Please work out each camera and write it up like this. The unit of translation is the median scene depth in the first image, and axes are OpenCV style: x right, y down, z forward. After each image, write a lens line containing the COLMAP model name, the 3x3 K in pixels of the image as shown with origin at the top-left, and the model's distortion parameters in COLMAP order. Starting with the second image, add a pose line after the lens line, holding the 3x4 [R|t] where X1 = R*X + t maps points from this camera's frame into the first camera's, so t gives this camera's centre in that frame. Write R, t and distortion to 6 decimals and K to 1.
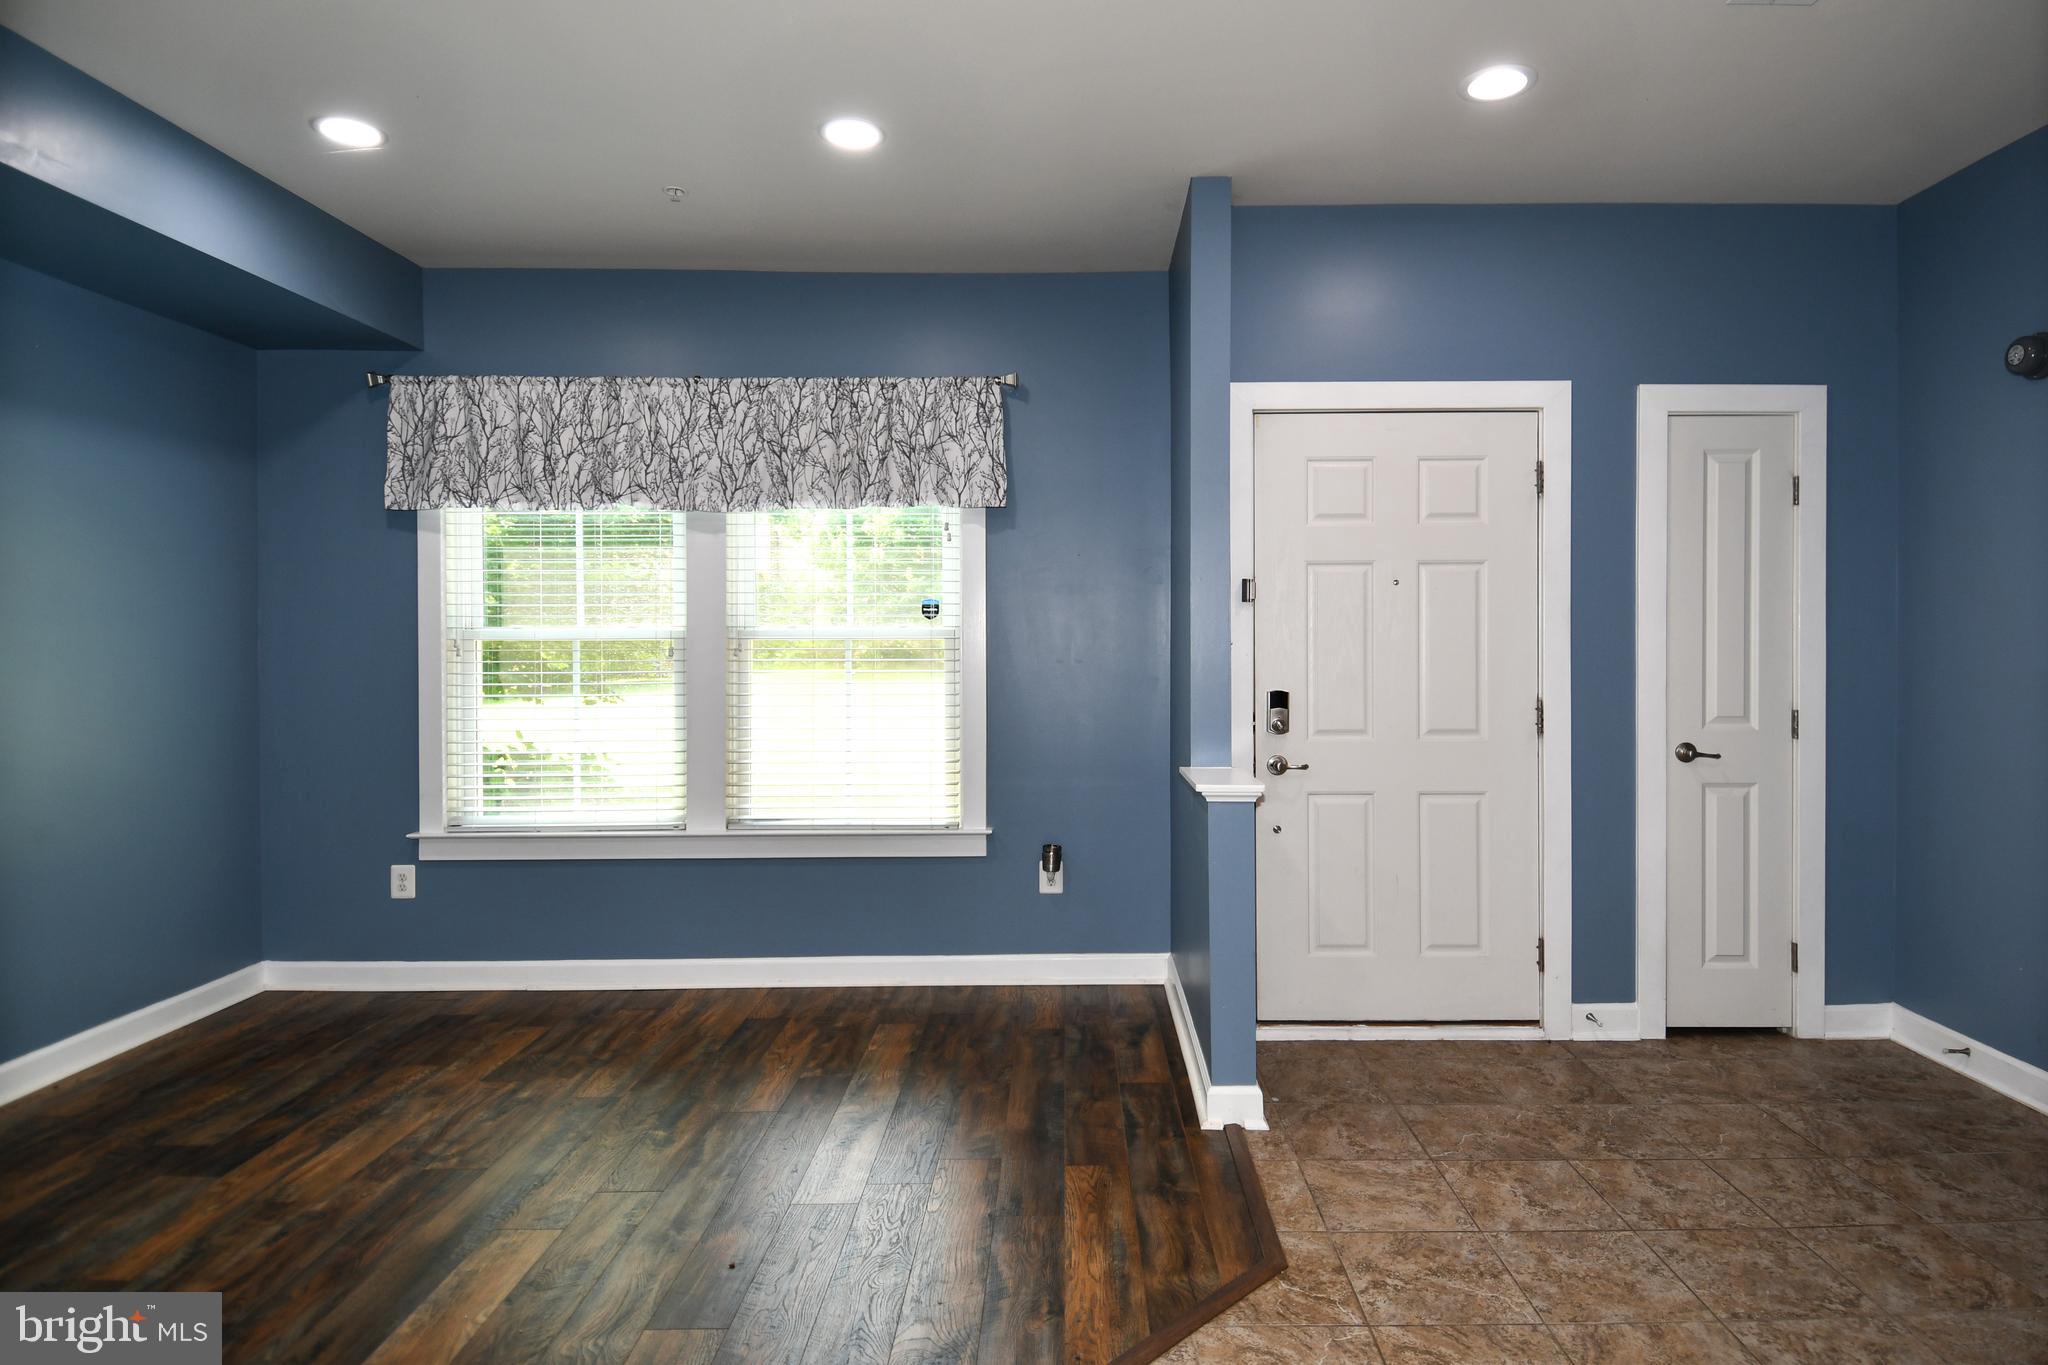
lens RADIAL K [[1072.0, 0, 1026.2], [0, 1072.0, 648.3], [0, 0, 1]] dist [0.056196, -0.053032]
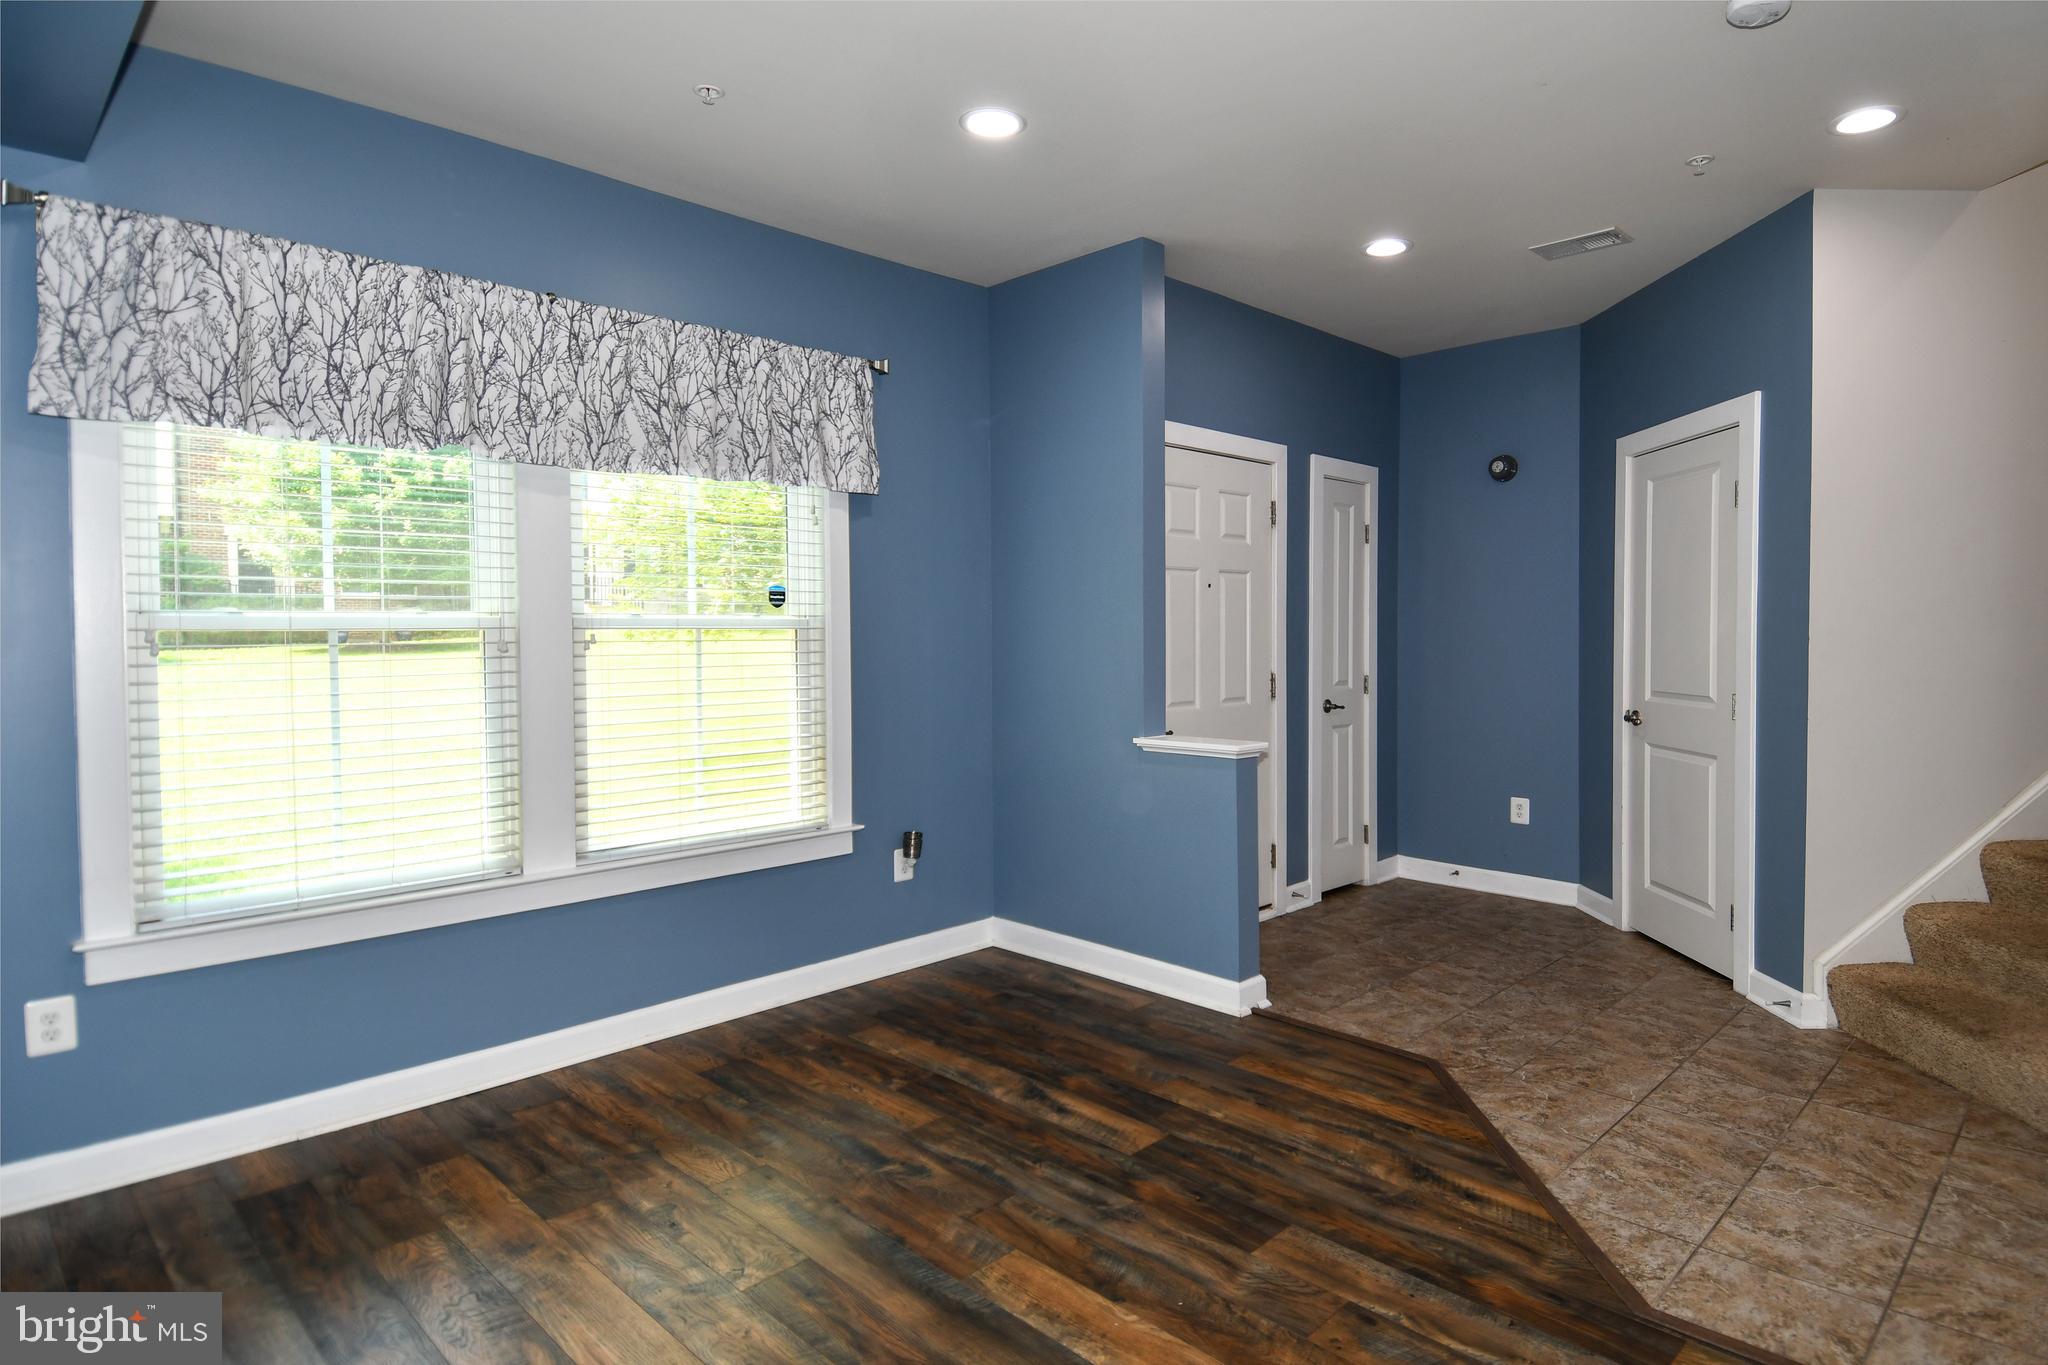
lens RADIAL K [[1112.0, 0, 1045.3], [0, 1112.0, 658.3], [0, 0, 1]] dist [0.057916, -0.060979]
pose [[0.707151, -0.018254, 0.706827, -0.636800], [0.005696, 0.999781, 0.020121, -0.001658], [-0.707040, -0.010202, 0.707100, 0.168124]]
